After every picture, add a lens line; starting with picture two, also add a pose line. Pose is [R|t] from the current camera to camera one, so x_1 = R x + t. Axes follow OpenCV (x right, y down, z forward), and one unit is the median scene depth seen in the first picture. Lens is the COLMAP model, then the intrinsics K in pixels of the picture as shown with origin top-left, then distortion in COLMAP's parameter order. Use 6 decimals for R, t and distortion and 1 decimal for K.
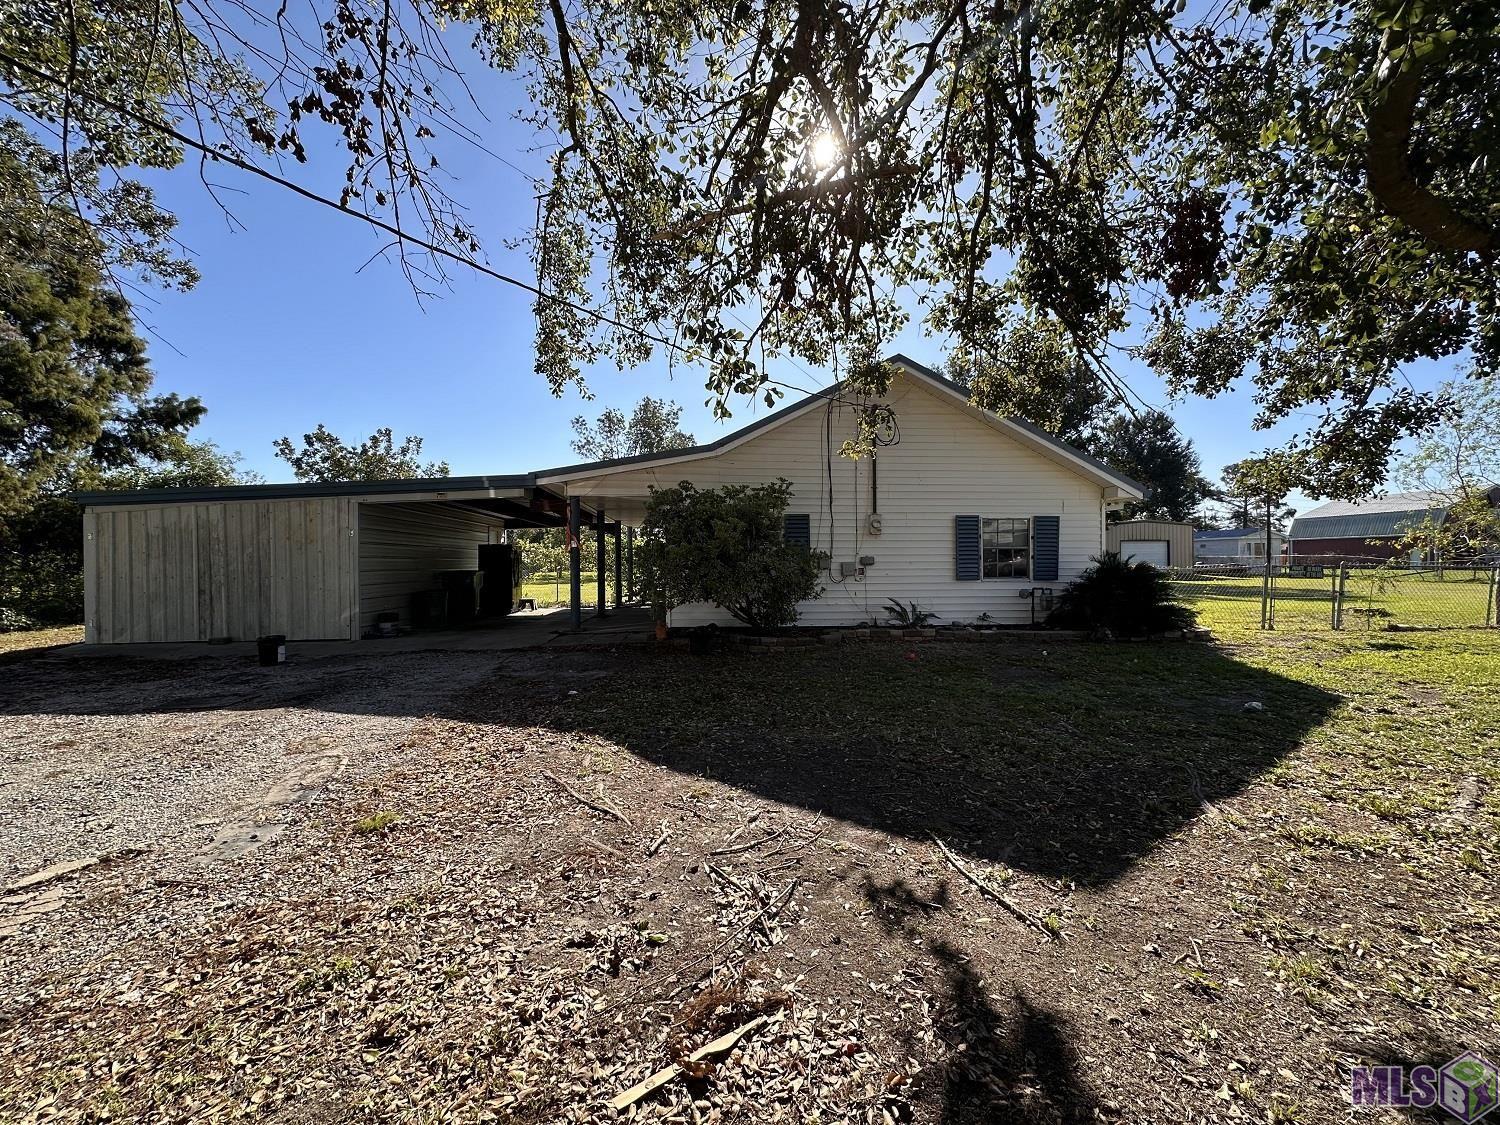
lens RADIAL K [[597.4, 0, 750.0], [0, 597.4, 562.5], [0, 0, 1]] dist [0.000646, -0.000012]
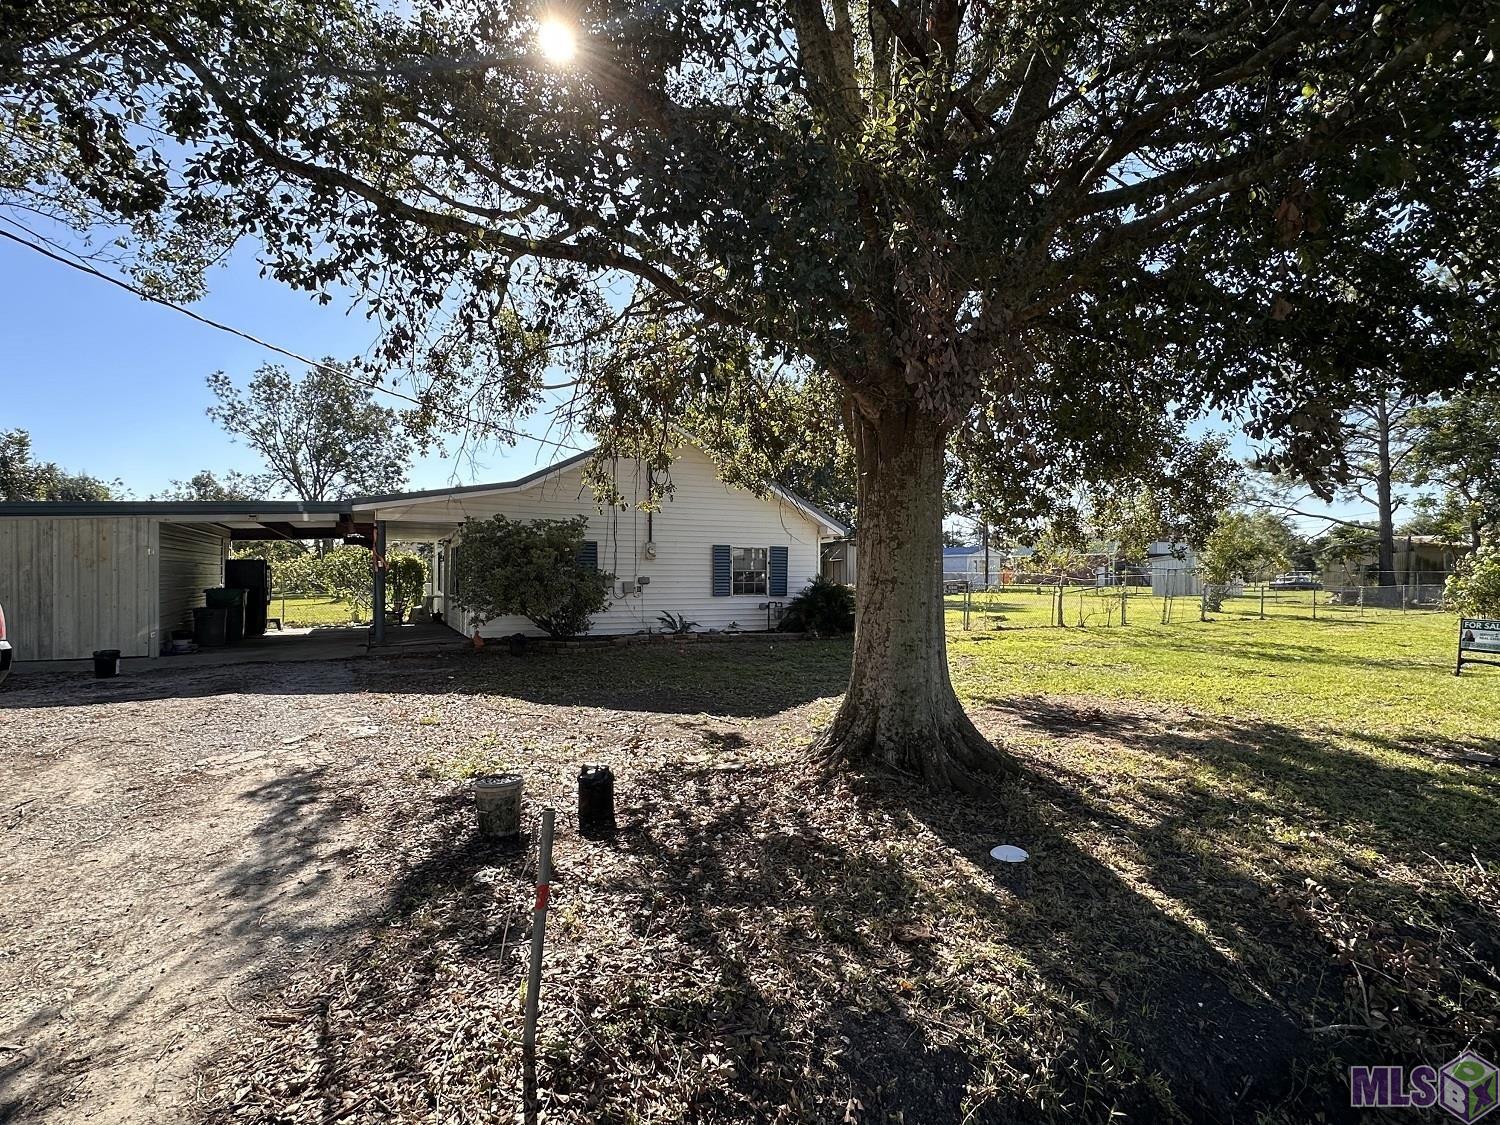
lens RADIAL K [[922.3, 0, 750.0], [0, 922.3, 562.5], [0, 0, 1]] dist [0.000260, -0.000271]
pose [[0.932553, 0.009593, 0.360905, -0.283479], [-0.006571, 0.999932, -0.009600, -0.023133], [-0.360973, 0.006581, 0.932553, -0.839347]]
